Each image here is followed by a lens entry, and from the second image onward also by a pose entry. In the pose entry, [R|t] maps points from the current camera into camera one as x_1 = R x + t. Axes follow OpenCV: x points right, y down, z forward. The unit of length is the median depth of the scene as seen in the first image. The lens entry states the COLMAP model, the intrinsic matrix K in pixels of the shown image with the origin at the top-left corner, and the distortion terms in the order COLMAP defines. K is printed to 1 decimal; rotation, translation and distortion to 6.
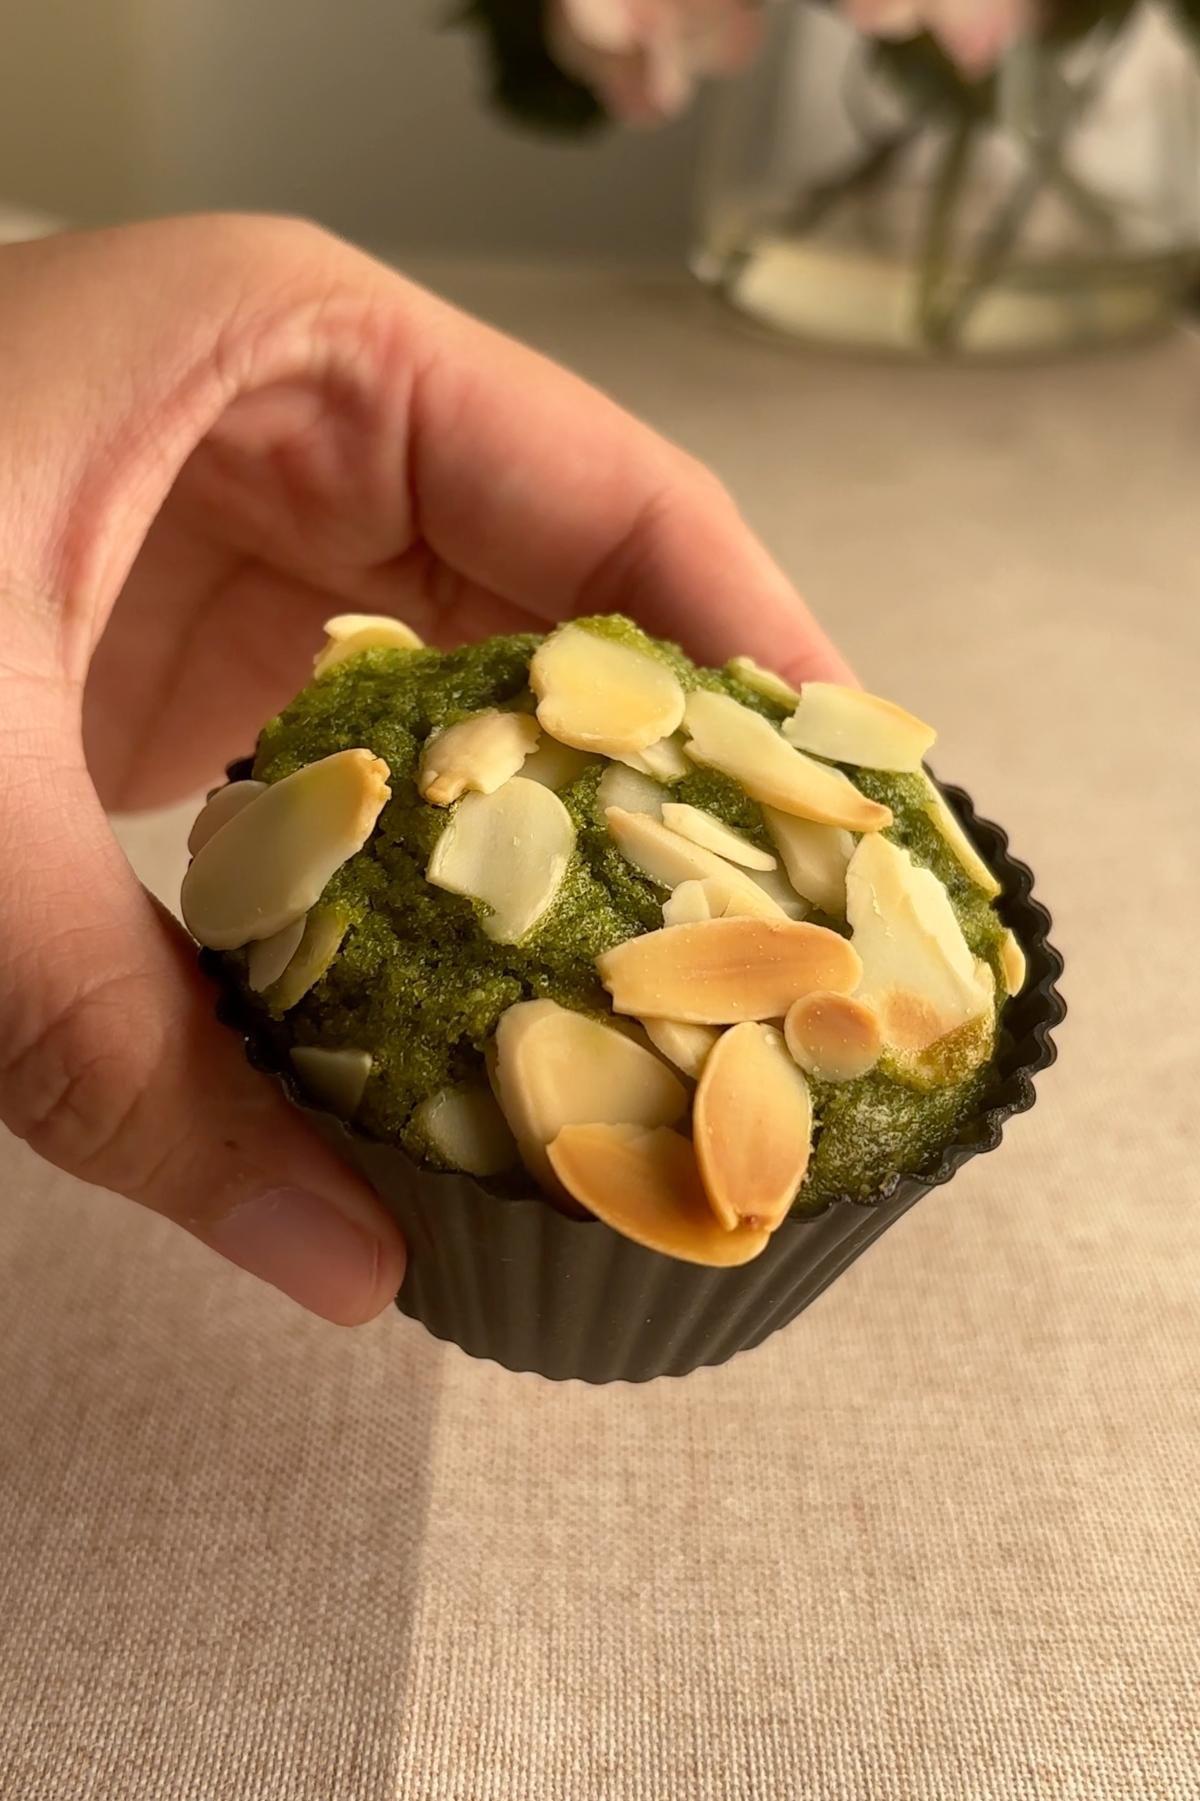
lens RADIAL K [[4322.7, 0, 600.0], [0, 4322.7, 900.5], [0, 0, 1]] dist [-0.046814, 0.601629]
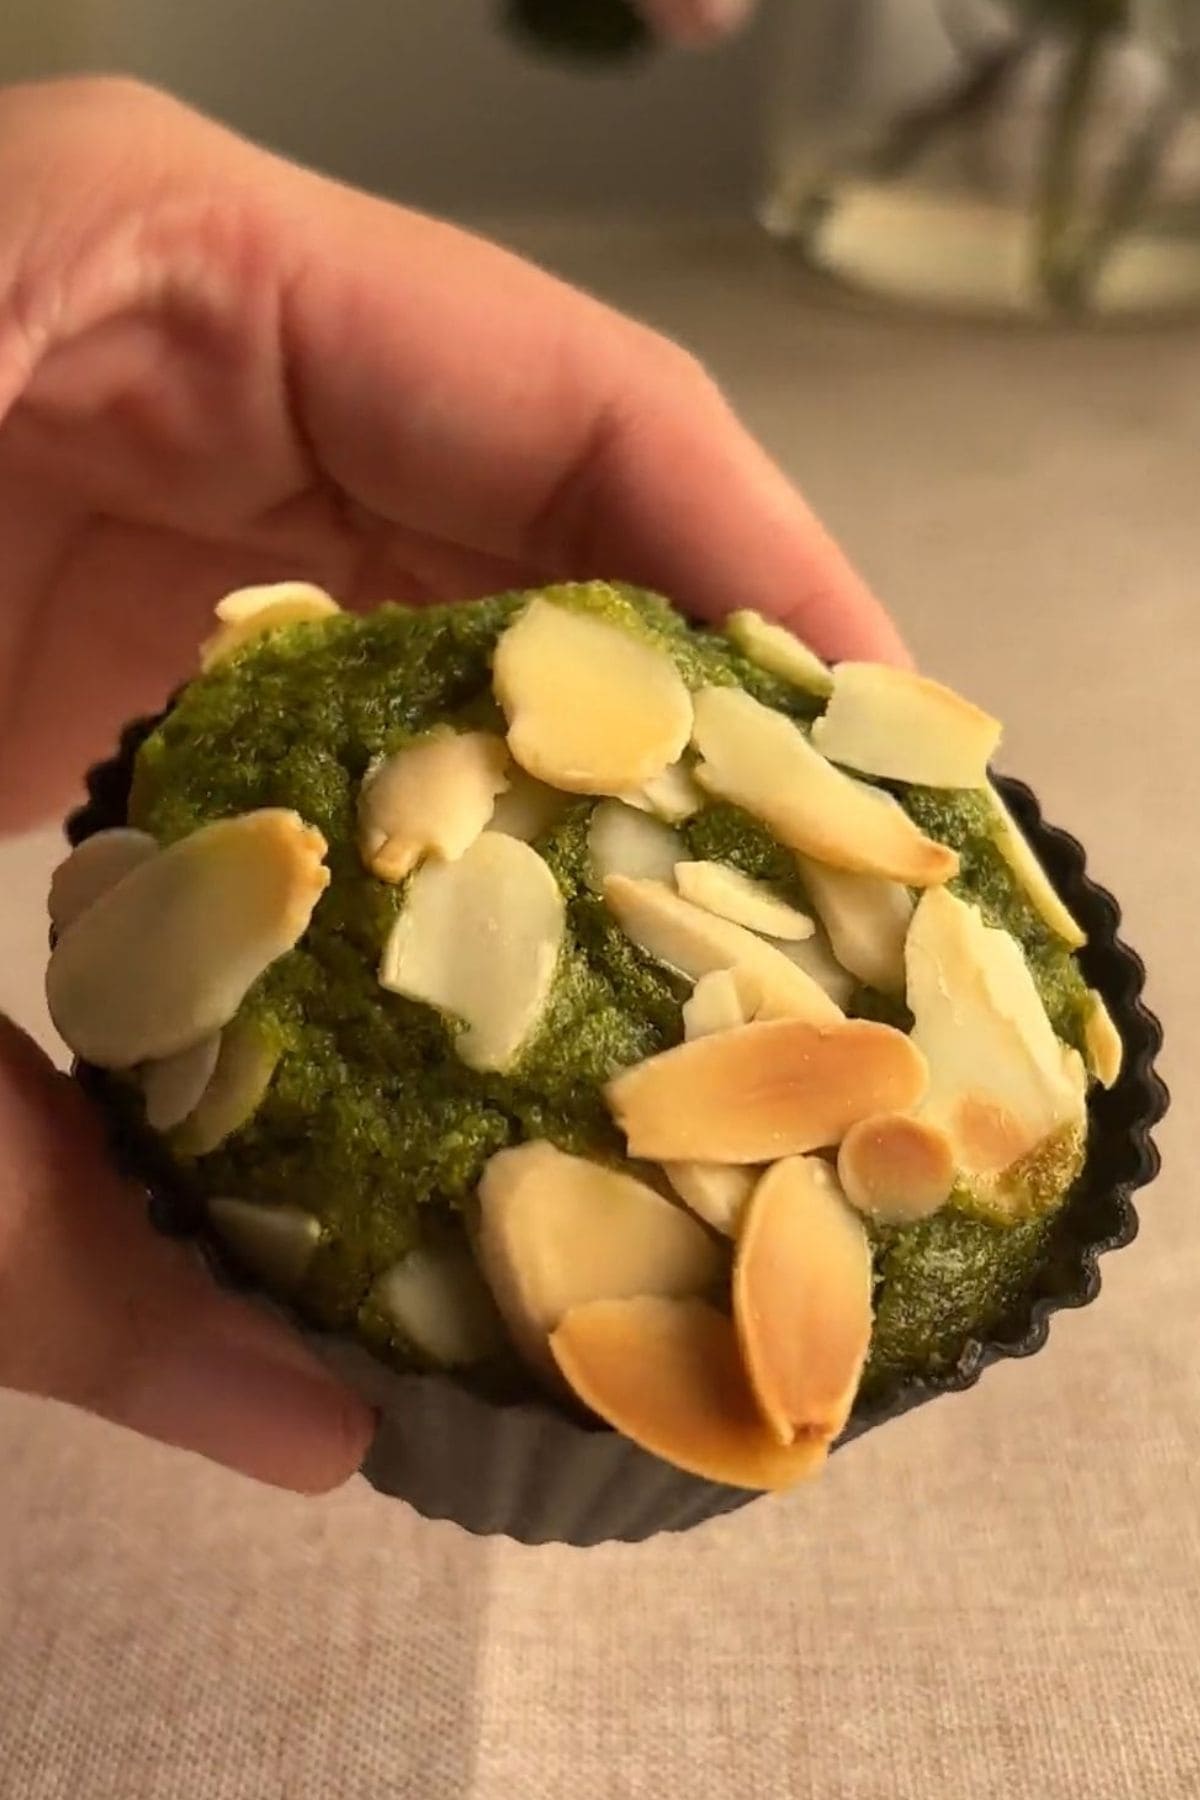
lens RADIAL K [[4320.3, 0, 600.0], [0, 4320.3, 900.0], [0, 0, 1]] dist [-0.046814, 0.601629]
pose [[0.999154, -0.026901, -0.031099, 0.013226], [0.026203, 0.999400, -0.022634, -0.000568], [0.031689, 0.021800, 0.999260, 0.179384]]
